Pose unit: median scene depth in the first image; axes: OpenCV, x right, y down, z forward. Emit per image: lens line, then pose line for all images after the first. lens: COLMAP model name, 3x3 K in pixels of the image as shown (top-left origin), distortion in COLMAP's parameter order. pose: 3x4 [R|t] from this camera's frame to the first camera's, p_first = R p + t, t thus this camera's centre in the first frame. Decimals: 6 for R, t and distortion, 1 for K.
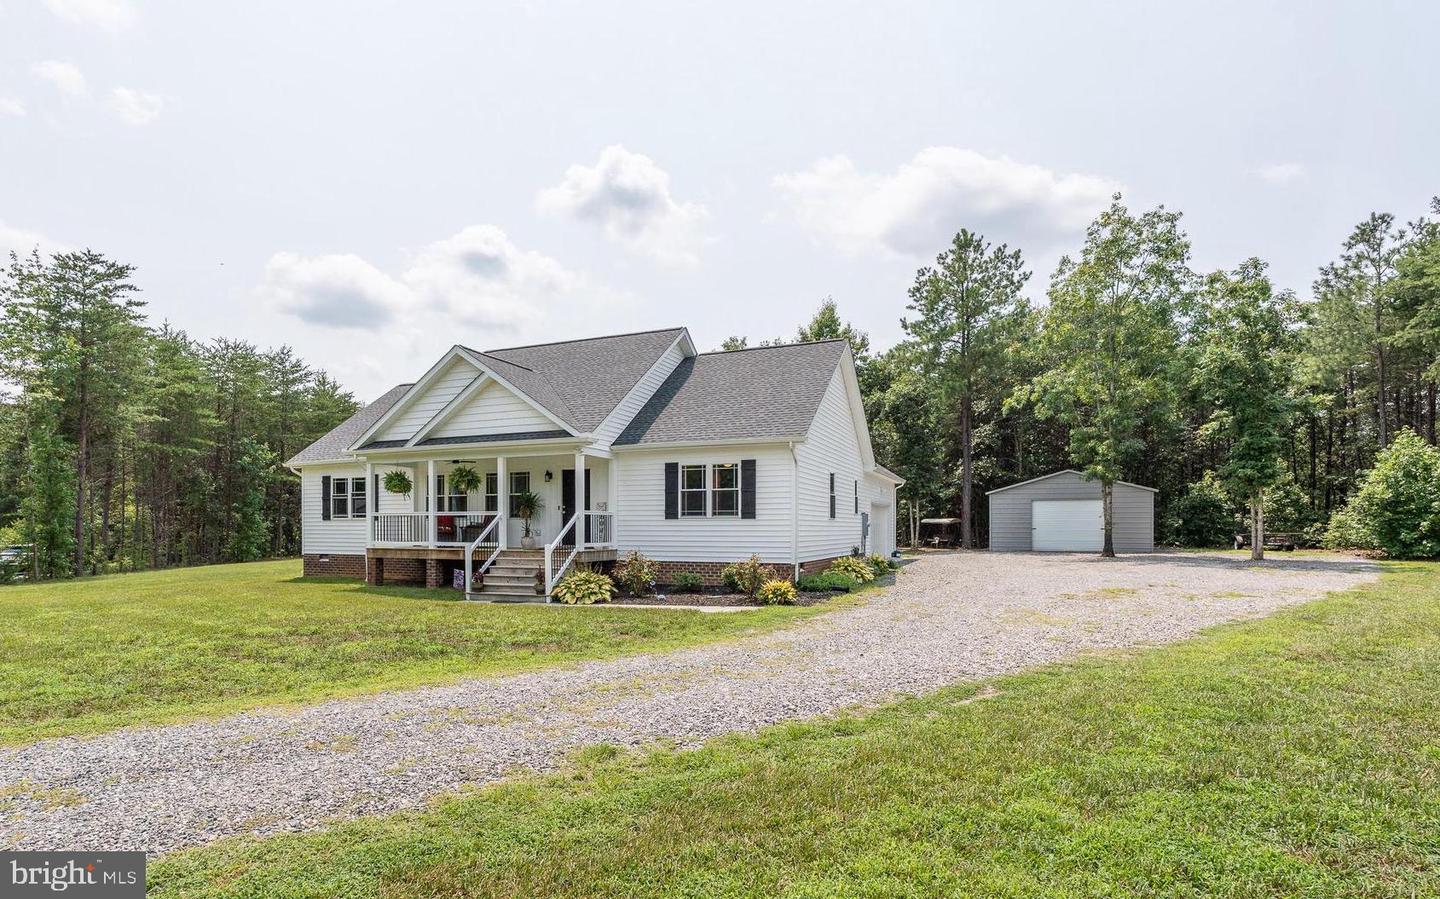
lens RADIAL K [[772.6, 0, 650.8], [0, 772.6, 527.7], [0, 0, 1]] dist [-0.003772, -0.000586]
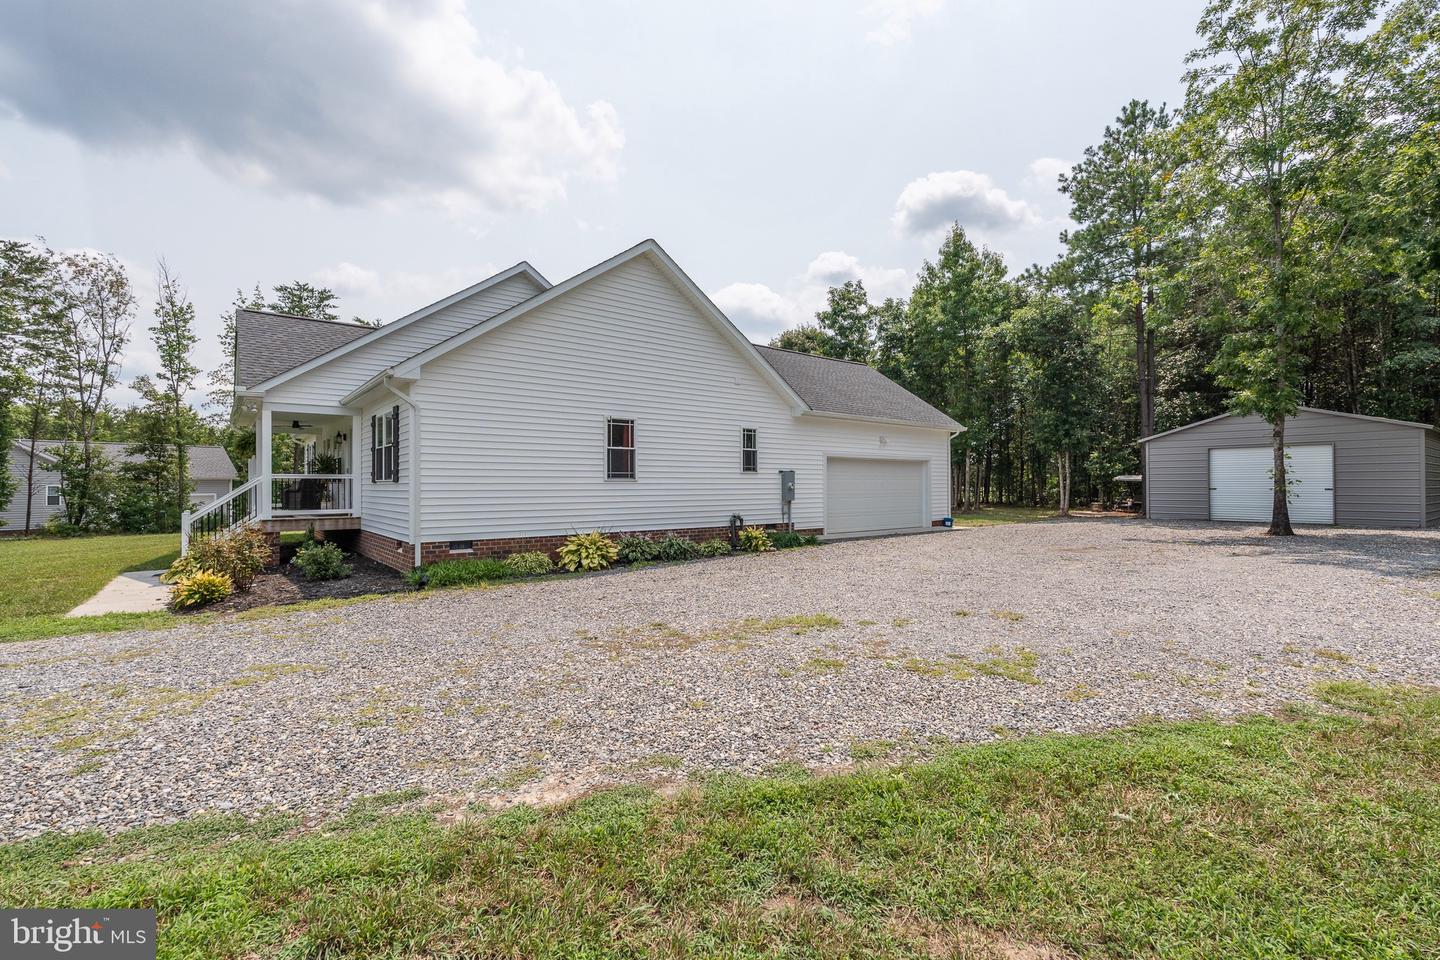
lens RADIAL K [[630.3, 0, 723.0], [0, 630.3, 482.8], [0, 0, 1]] dist [-0.002785, 0.000410]
pose [[0.900457, -0.006059, -0.434903, 0.514001], [0.004249, 0.999978, -0.005133, -0.004742], [0.434925, 0.002774, 0.900463, 0.430315]]
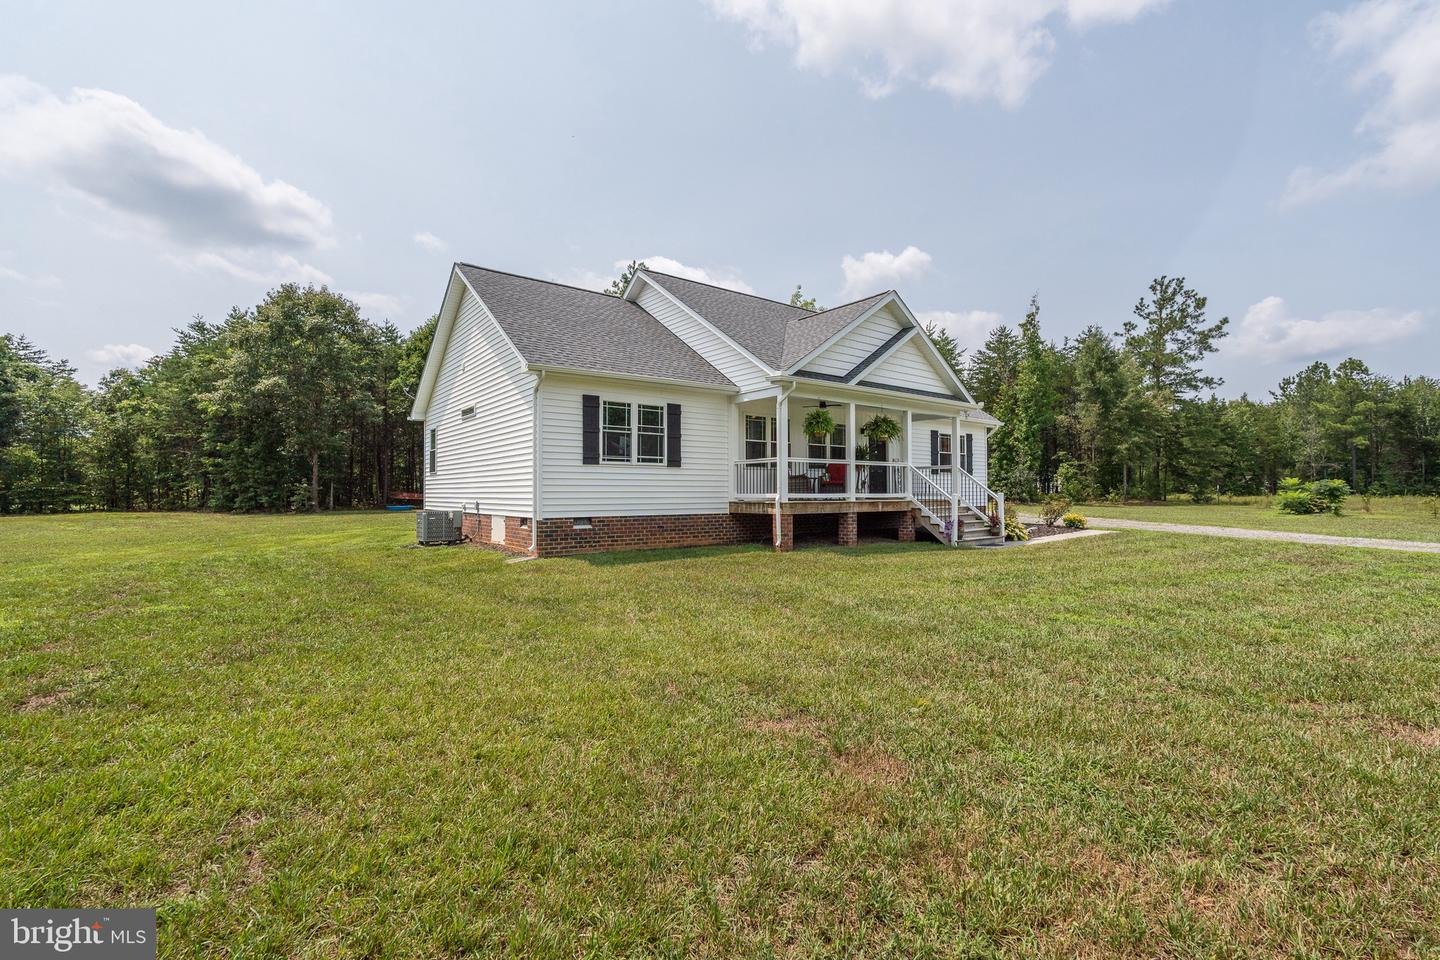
lens RADIAL K [[630.3, 0, 723.0], [0, 630.3, 482.8], [0, 0, 1]] dist [-0.002785, 0.000410]
pose [[0.456504, 0.012478, 0.889634, -0.806960], [0.001219, 0.999892, -0.014650, 0.013021], [-0.889720, 0.007772, 0.456440, 0.639759]]
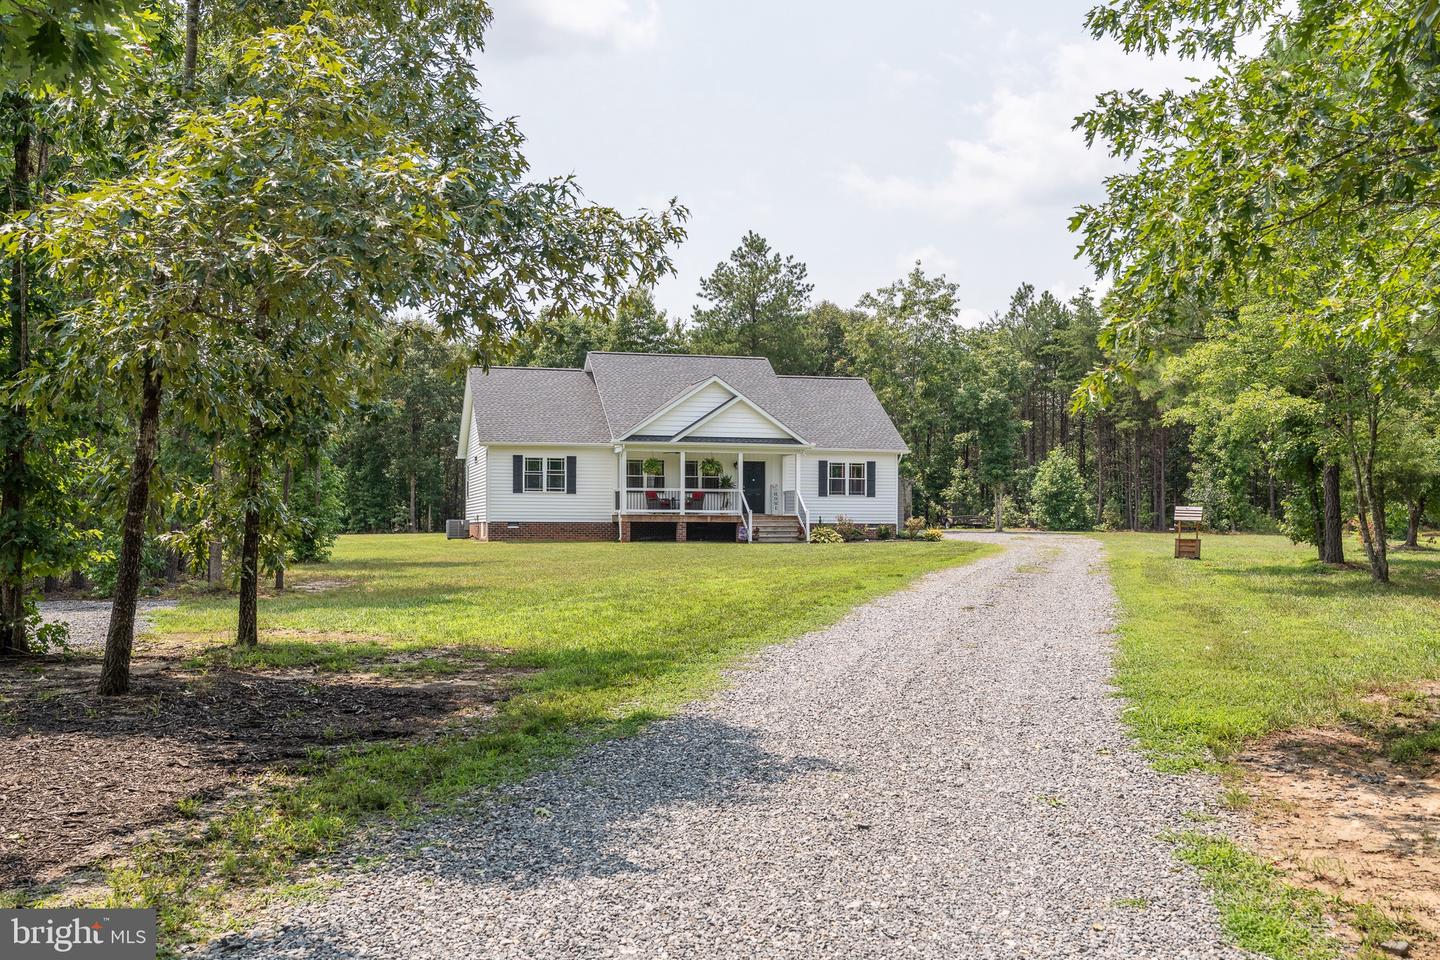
lens RADIAL K [[1435.2, 0, 715.1], [0, 1435.2, 540.5], [0, 0, 1]] dist [0.021053, 0.006595]
pose [[0.766403, -0.002899, 0.642354, -1.537440], [-0.003830, 0.999951, 0.009082, 0.040393], [-0.642349, -0.009420, 0.766354, -0.837181]]
